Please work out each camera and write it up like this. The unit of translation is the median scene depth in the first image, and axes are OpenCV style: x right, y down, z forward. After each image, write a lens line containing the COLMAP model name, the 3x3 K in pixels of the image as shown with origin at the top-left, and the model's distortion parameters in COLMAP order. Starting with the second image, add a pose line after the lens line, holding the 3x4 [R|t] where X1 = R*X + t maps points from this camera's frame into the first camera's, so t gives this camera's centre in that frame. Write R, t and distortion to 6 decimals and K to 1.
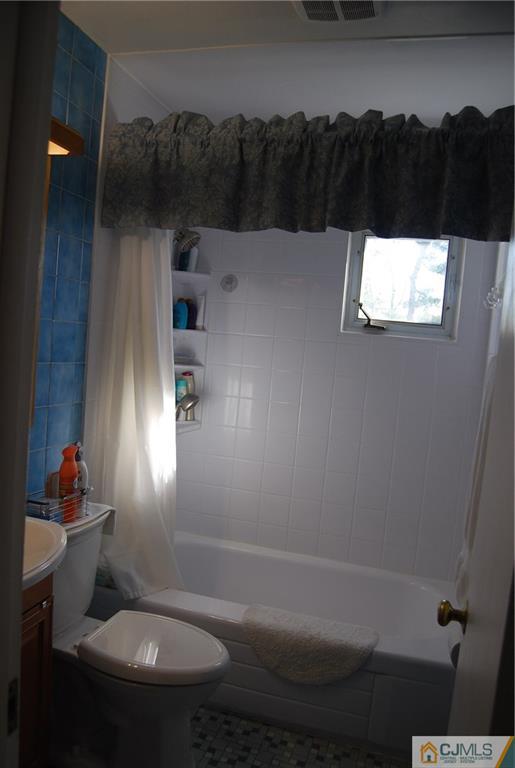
lens RADIAL K [[582.9, 0, 257.5], [0, 582.9, 384.0], [0, 0, 1]] dist [-0.074052, 0.012201]
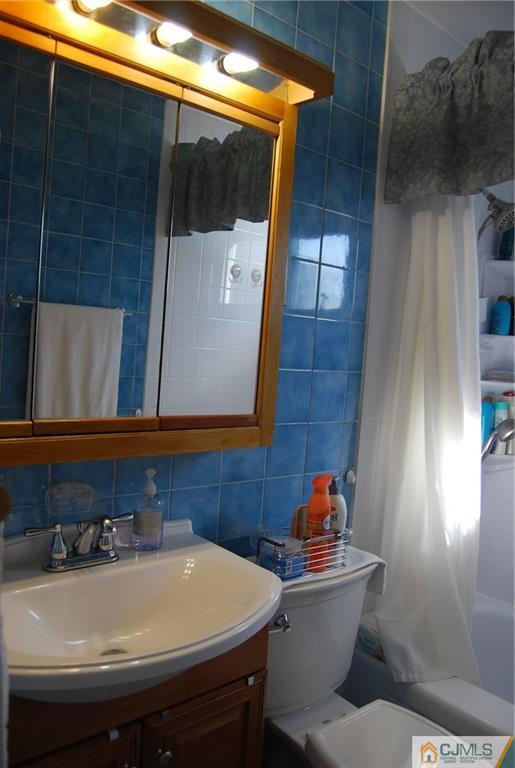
lens RADIAL K [[582.9, 0, 257.5], [0, 582.9, 384.0], [0, 0, 1]] dist [-0.074052, 0.012201]
pose [[0.830058, 0.016907, -0.557421, 0.035143], [-0.043743, 0.998435, -0.034856, 0.014419], [0.555959, 0.053316, 0.829498, 0.253770]]
